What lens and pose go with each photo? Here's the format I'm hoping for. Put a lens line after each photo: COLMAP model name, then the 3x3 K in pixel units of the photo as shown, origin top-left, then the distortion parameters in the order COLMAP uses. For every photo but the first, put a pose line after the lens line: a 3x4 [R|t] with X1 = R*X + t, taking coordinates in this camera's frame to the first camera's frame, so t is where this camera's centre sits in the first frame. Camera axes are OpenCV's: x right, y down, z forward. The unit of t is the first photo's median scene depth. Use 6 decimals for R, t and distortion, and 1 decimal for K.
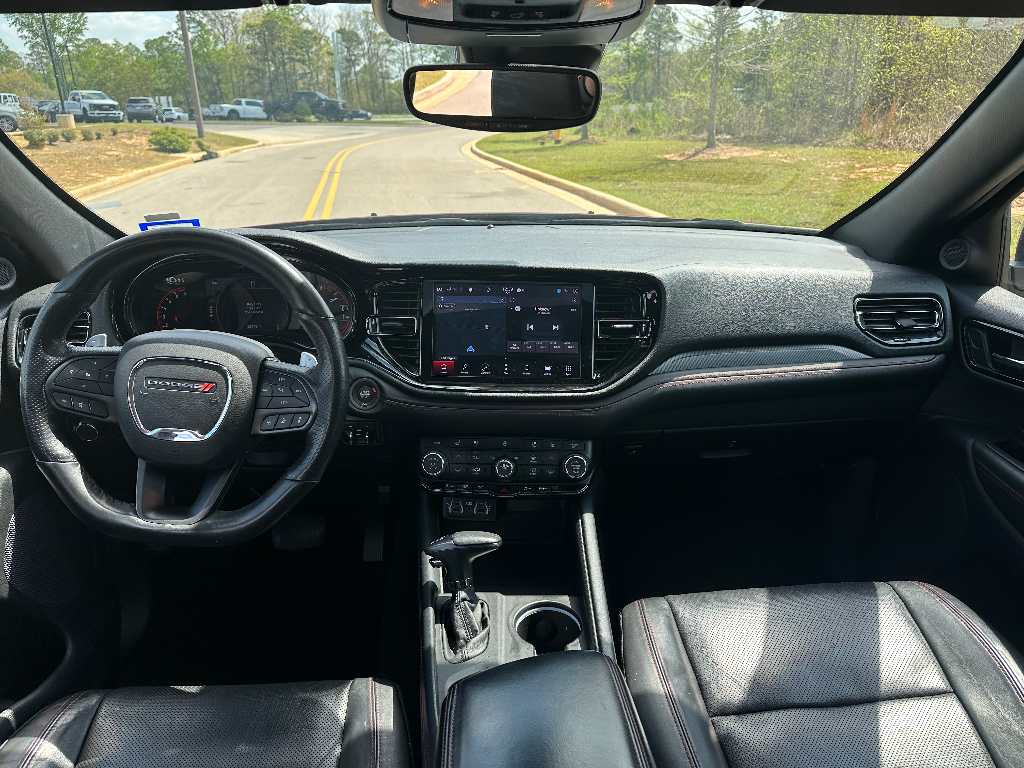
lens RADIAL K [[720.2, 0, 514.5], [0, 720.2, 377.6], [0, 0, 1]] dist [0.038078, -0.044648]
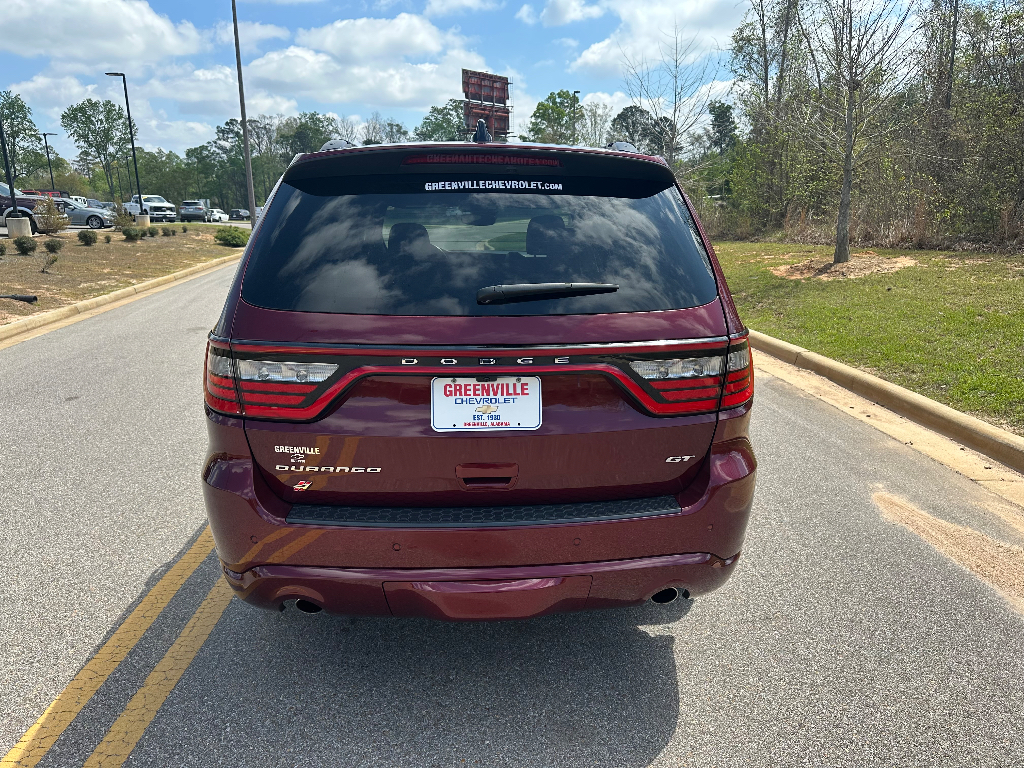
lens RADIAL K [[720.2, 0, 520.7], [0, 720.2, 378.3], [0, 0, 1]] dist [0.038078, -0.044648]
pose [[0.999935, 0.004746, -0.010342, 0.218356], [-0.006023, 0.991860, -0.127193, 0.882147], [0.009654, 0.127247, 0.991824, -2.471857]]
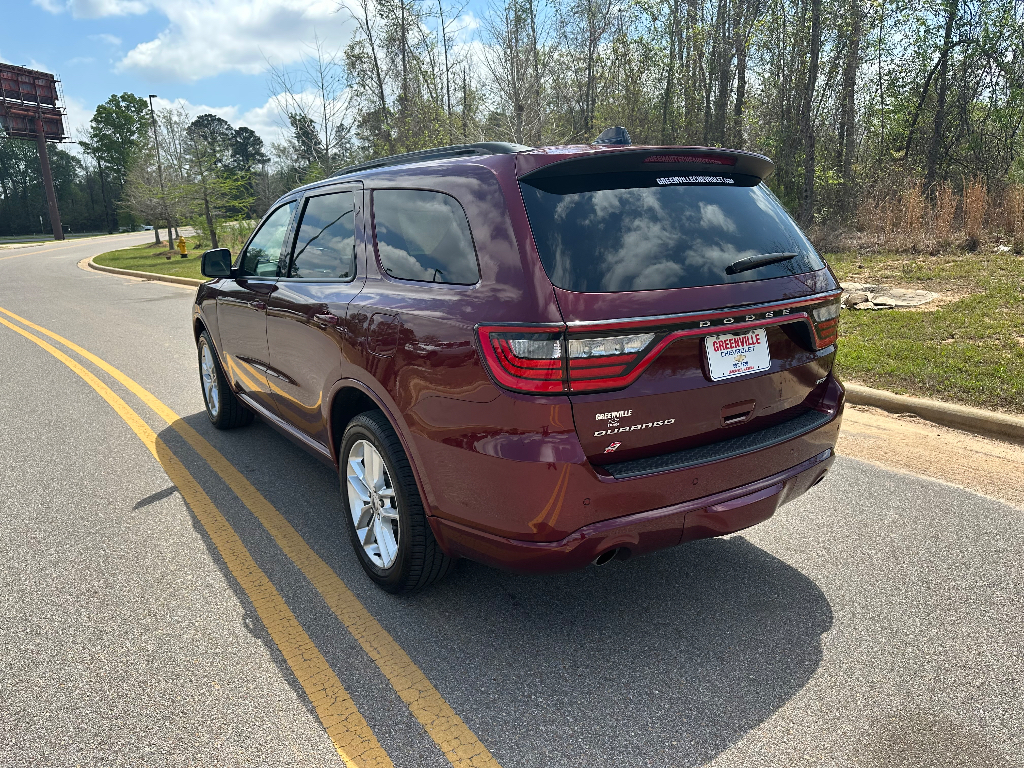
lens RADIAL K [[720.2, 0, 514.1], [0, 720.2, 387.8], [0, 0, 1]] dist [0.038078, -0.044648]
pose [[0.867026, -0.132624, 0.480289, -1.067084], [0.195129, 0.977312, -0.082380, 0.873972], [-0.458466, 0.165144, 0.873233, -2.358635]]
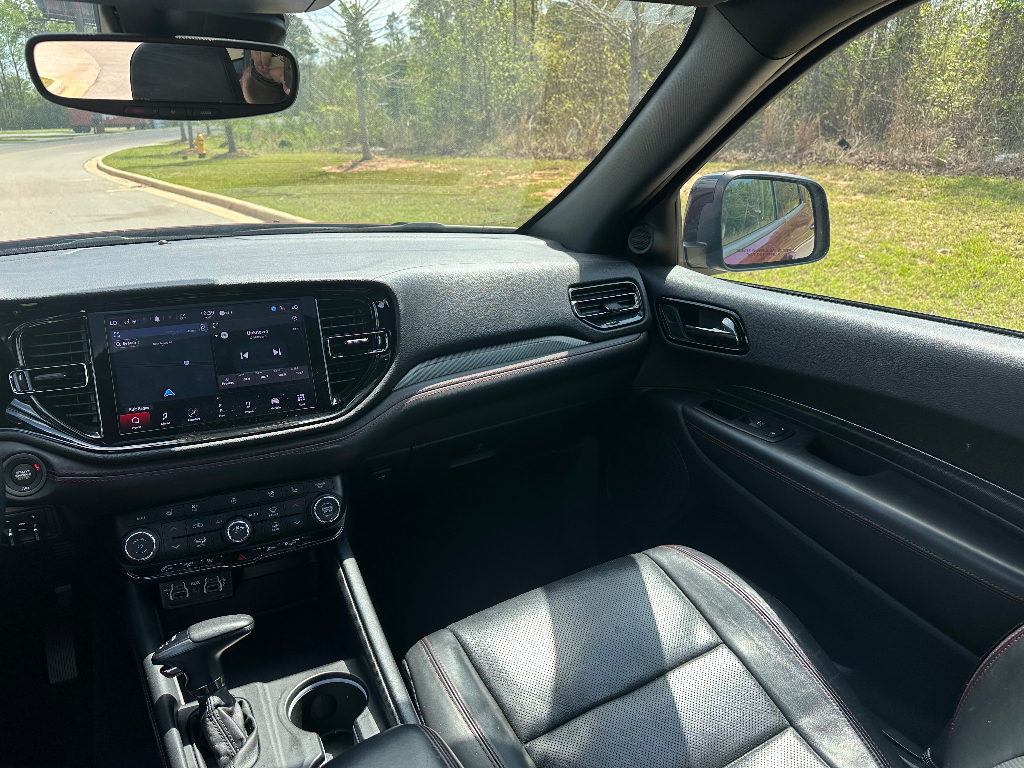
lens RADIAL K [[720.2, 0, 509.8], [0, 720.2, 382.7], [0, 0, 1]] dist [0.038078, -0.044648]
pose [[0.903271, -0.146366, 0.403333, -0.032103], [0.150386, 0.988385, 0.021884, -0.008847], [-0.401852, 0.040889, 0.914791, 0.081925]]
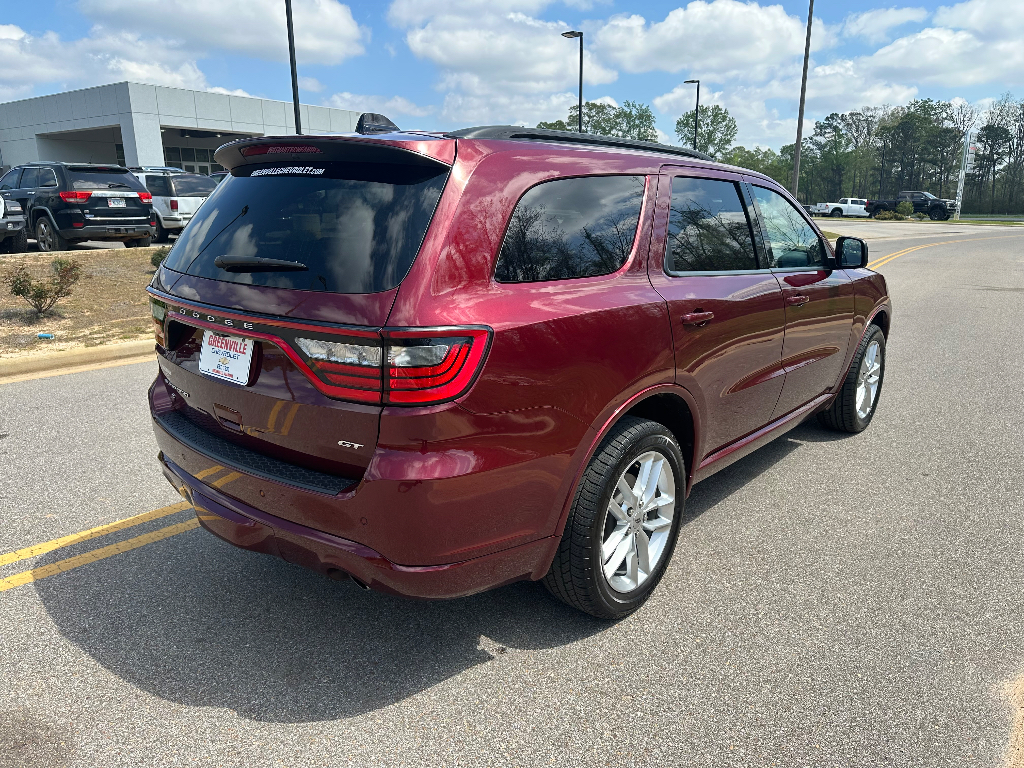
lens RADIAL K [[720.2, 0, 519.9], [0, 720.2, 385.5], [0, 0, 1]] dist [0.038078, -0.044648]
pose [[0.718490, 0.180807, -0.671626, 1.624620], [-0.255032, 0.966851, -0.012543, 0.685703], [0.647094, 0.180298, 0.740785, -1.916297]]
